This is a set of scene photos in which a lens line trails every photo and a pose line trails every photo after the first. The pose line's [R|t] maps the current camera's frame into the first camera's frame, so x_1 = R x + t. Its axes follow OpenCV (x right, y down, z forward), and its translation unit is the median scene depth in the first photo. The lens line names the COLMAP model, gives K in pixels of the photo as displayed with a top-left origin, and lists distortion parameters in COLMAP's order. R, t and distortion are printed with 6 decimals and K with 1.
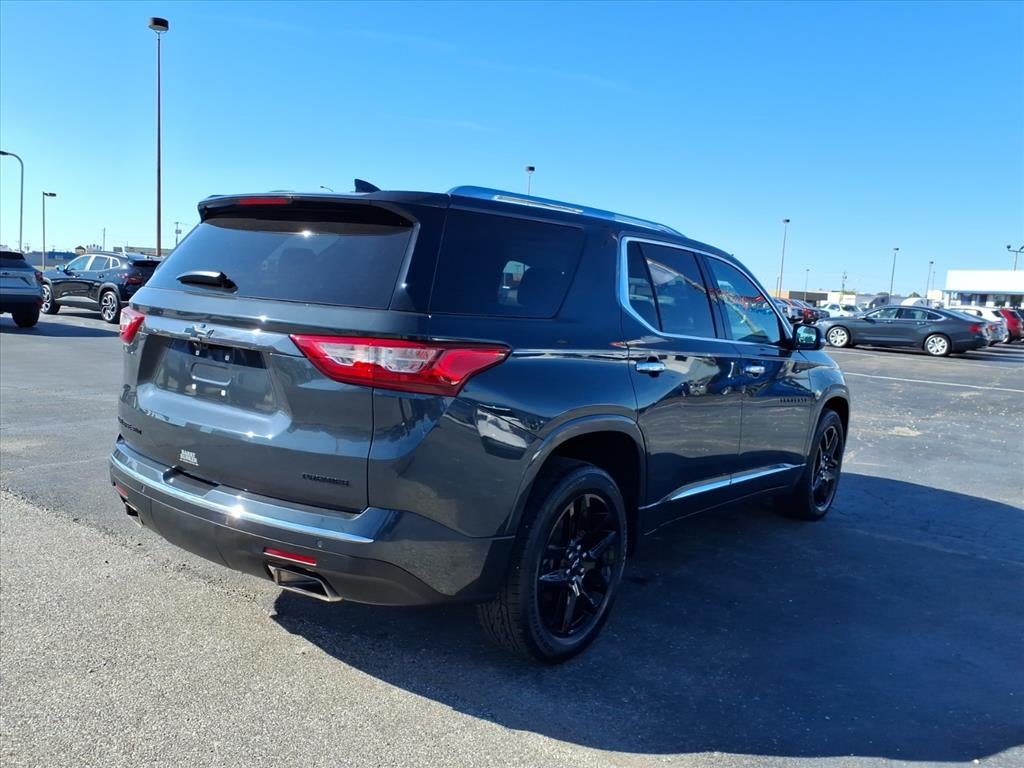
lens RADIAL K [[833.1, 0, 512.0], [0, 833.1, 384.0], [0, 0, 1]] dist [0.056847, -0.071073]
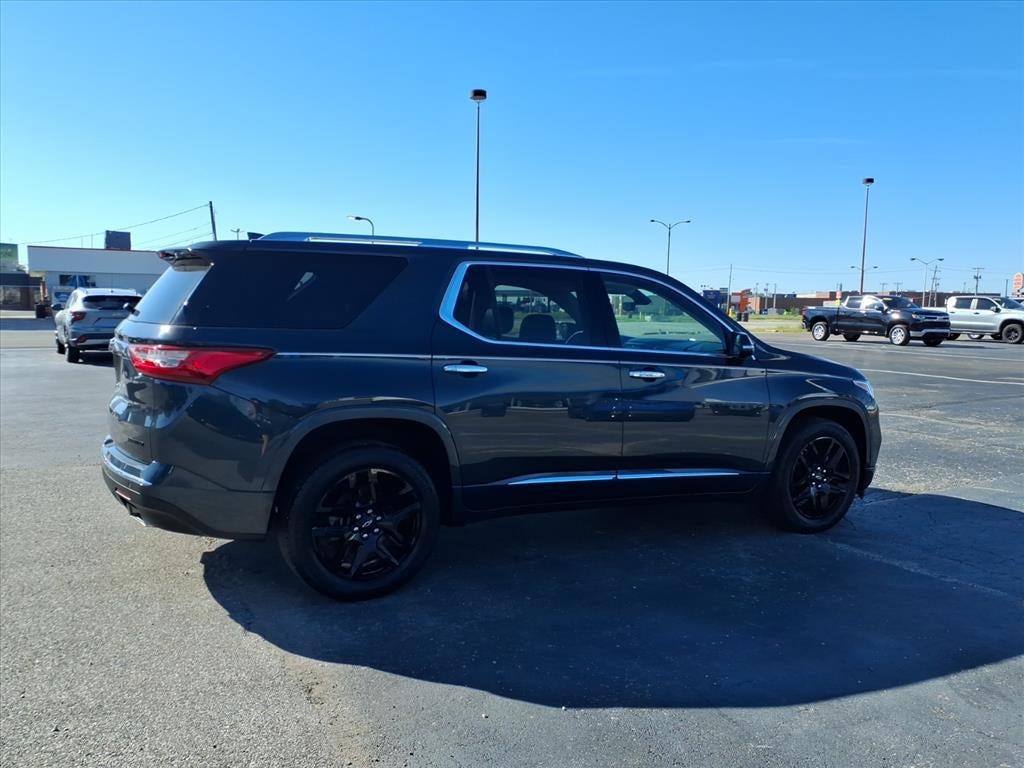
lens RADIAL K [[822.4, 0, 512.0], [0, 822.4, 384.0], [0, 0, 1]] dist [0.050662, -0.074415]
pose [[0.909464, -0.000090, -0.415782, 0.799435], [-0.013208, 0.999489, -0.029108, 0.038543], [0.415573, 0.031964, 0.908998, -0.043258]]
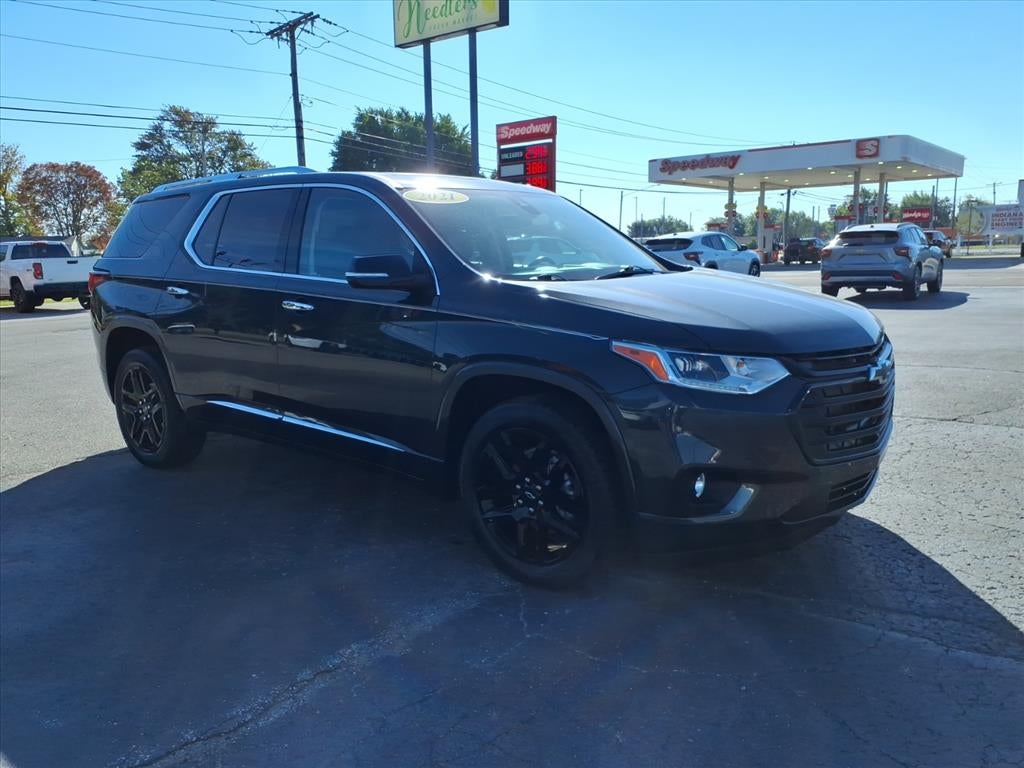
lens RADIAL K [[815.1, 0, 508.3], [0, 815.1, 376.2], [0, 0, 1]] dist [0.041461, -0.054946]
pose [[-0.006551, 0.101260, -0.994838, 1.653658], [-0.090505, 0.990717, 0.101436, -0.073028], [0.995874, 0.090702, 0.002675, 1.719486]]
